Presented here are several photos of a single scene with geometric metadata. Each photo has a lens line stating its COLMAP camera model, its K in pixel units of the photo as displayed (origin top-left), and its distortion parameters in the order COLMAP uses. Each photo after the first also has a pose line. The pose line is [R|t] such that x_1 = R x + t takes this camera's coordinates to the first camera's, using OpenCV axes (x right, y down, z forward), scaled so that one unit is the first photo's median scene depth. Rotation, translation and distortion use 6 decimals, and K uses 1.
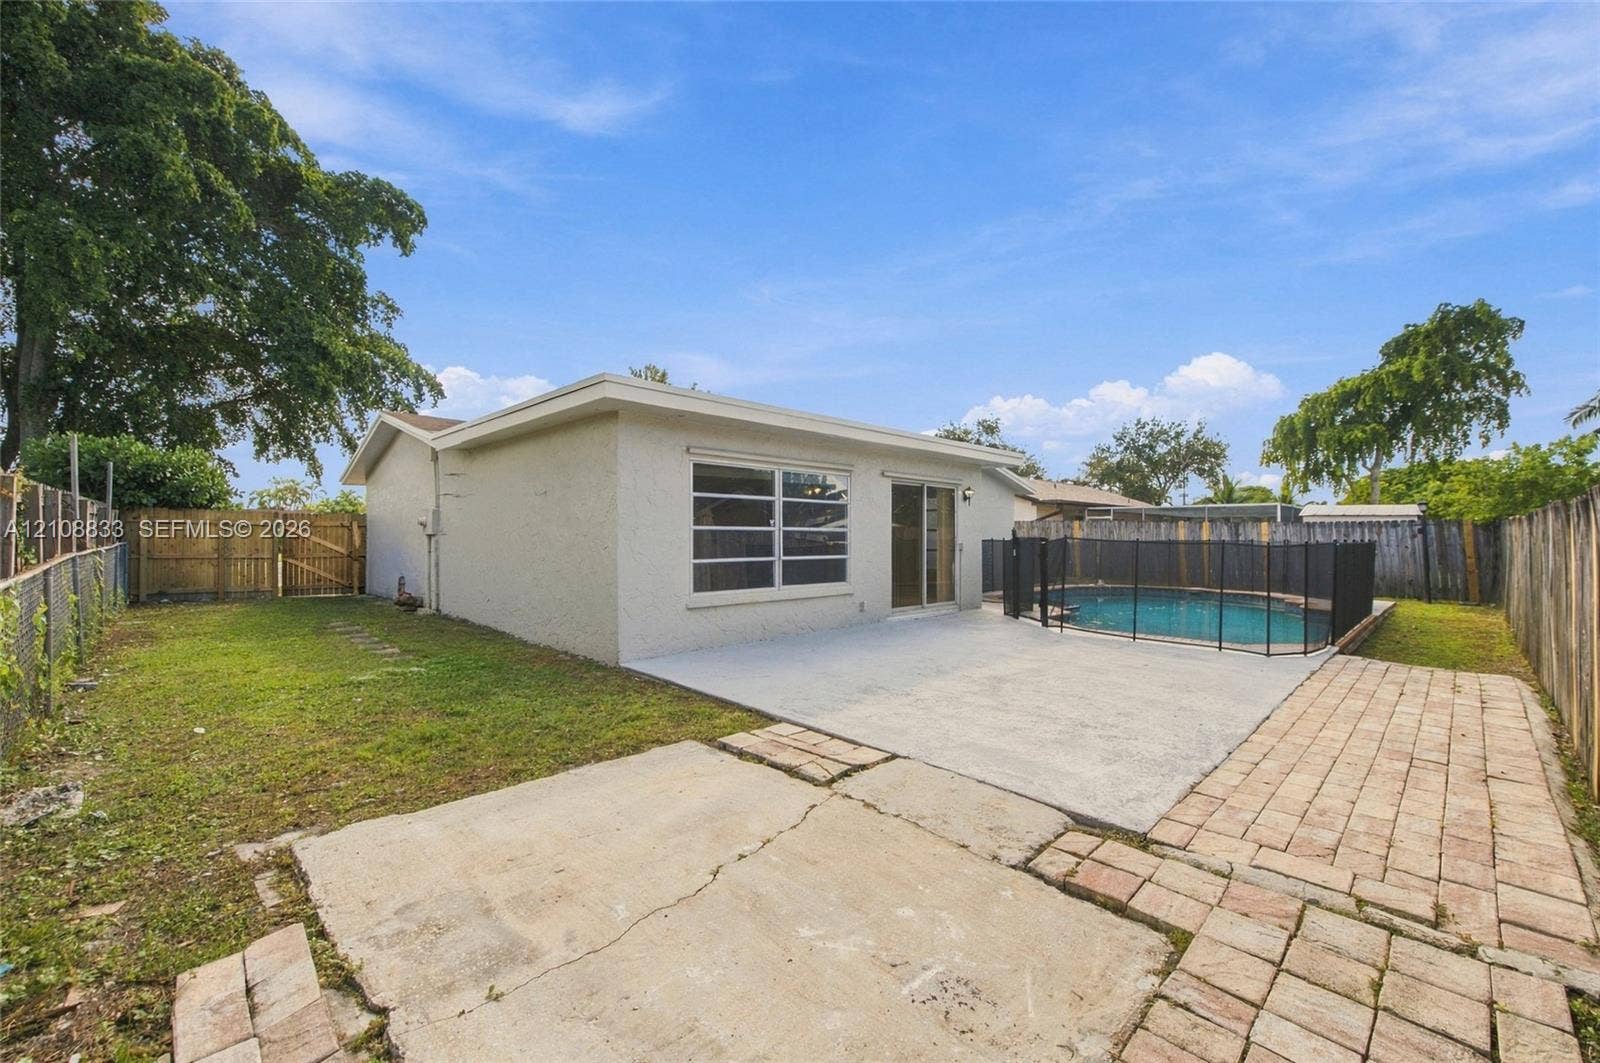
lens RADIAL K [[634.9, 0, 813.5], [0, 634.9, 535.7], [0, 0, 1]] dist [0.007416, -0.001315]
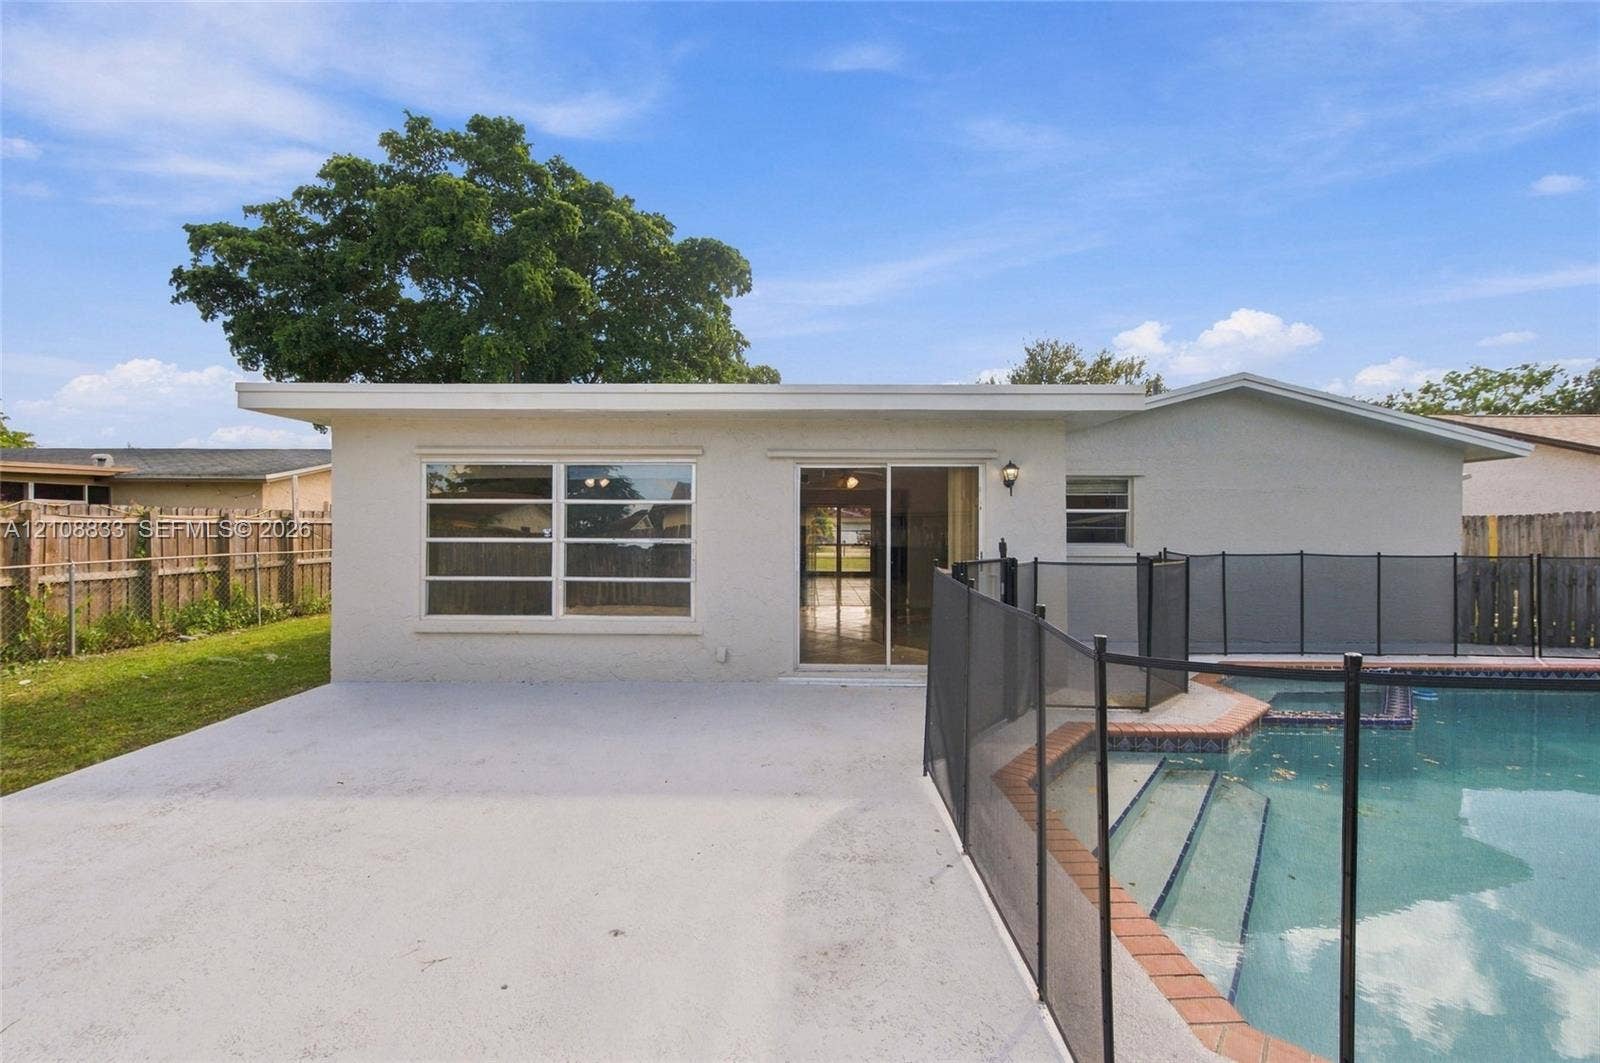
lens RADIAL K [[634.9, 0, 805.7], [0, 634.9, 528.7], [0, 0, 1]] dist [0.007416, -0.001315]
pose [[0.706224, 0.000820, -0.707988, 0.177505], [-0.001758, 0.999998, -0.000596, -0.006285], [0.707987, 0.001666, 0.706224, 0.168925]]
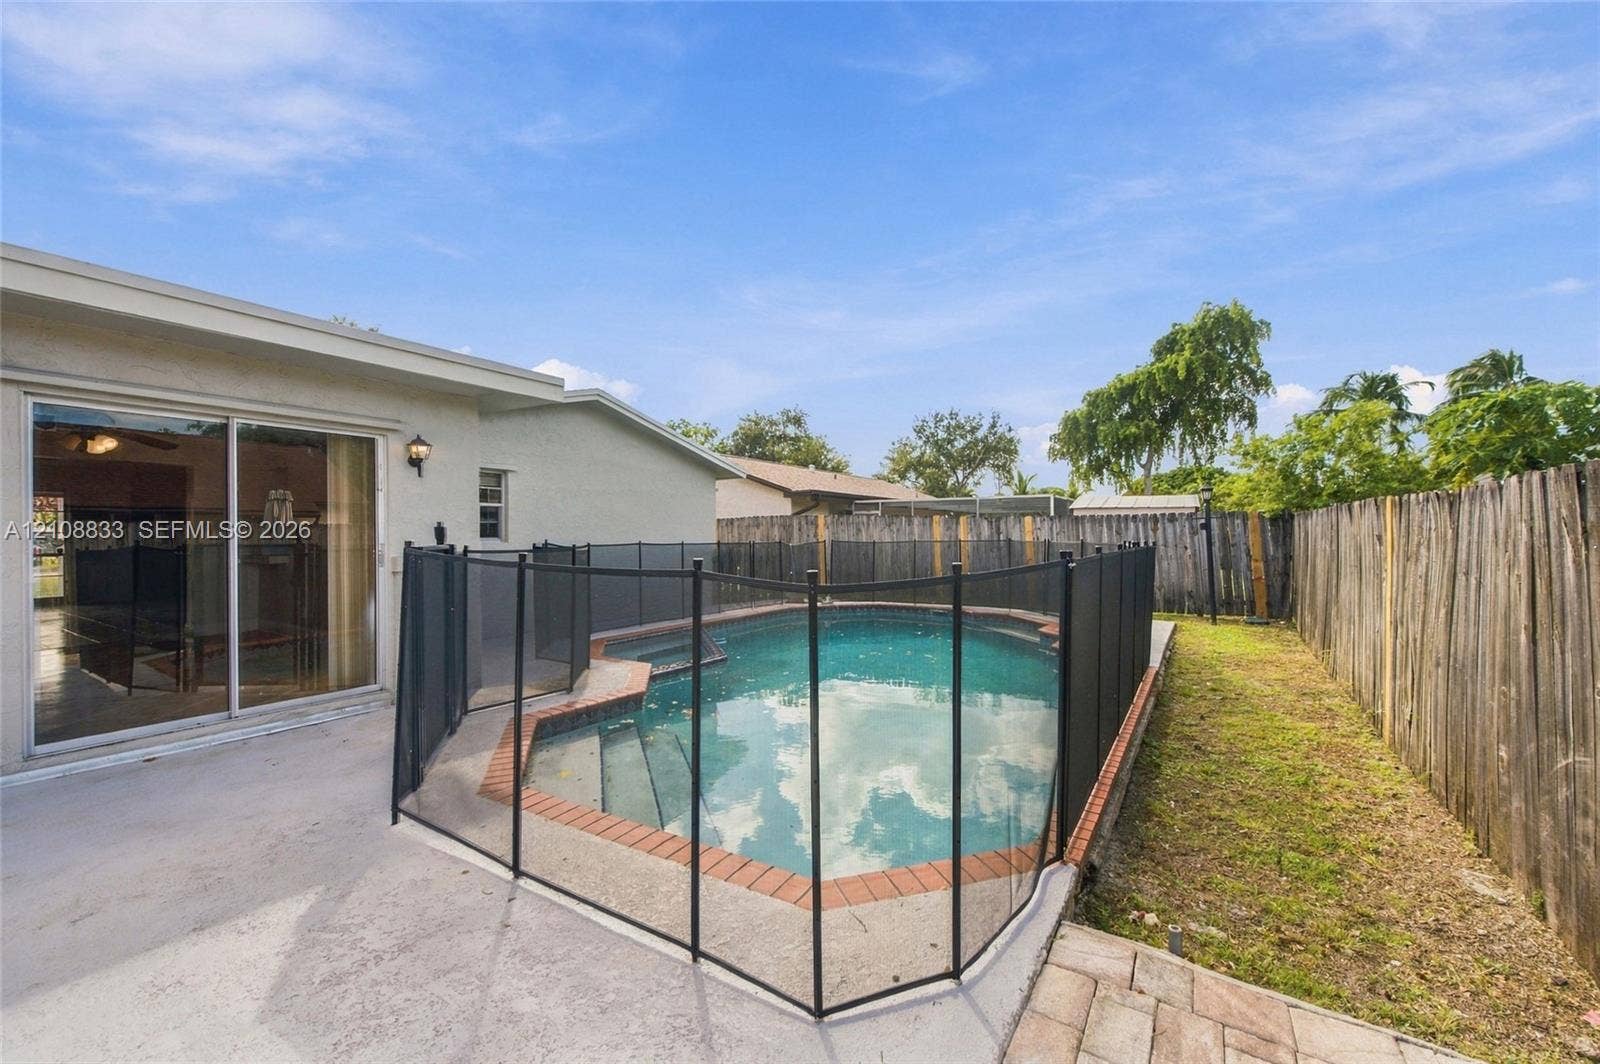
lens RADIAL K [[634.9, 0, 795.6], [0, 634.9, 533.8], [0, 0, 1]] dist [0.007416, -0.001315]
pose [[0.976708, -0.007453, 0.214443, 0.144734], [0.007736, 0.999970, -0.000481, -0.000931], [-0.214433, 0.002129, 0.976736, 0.167130]]
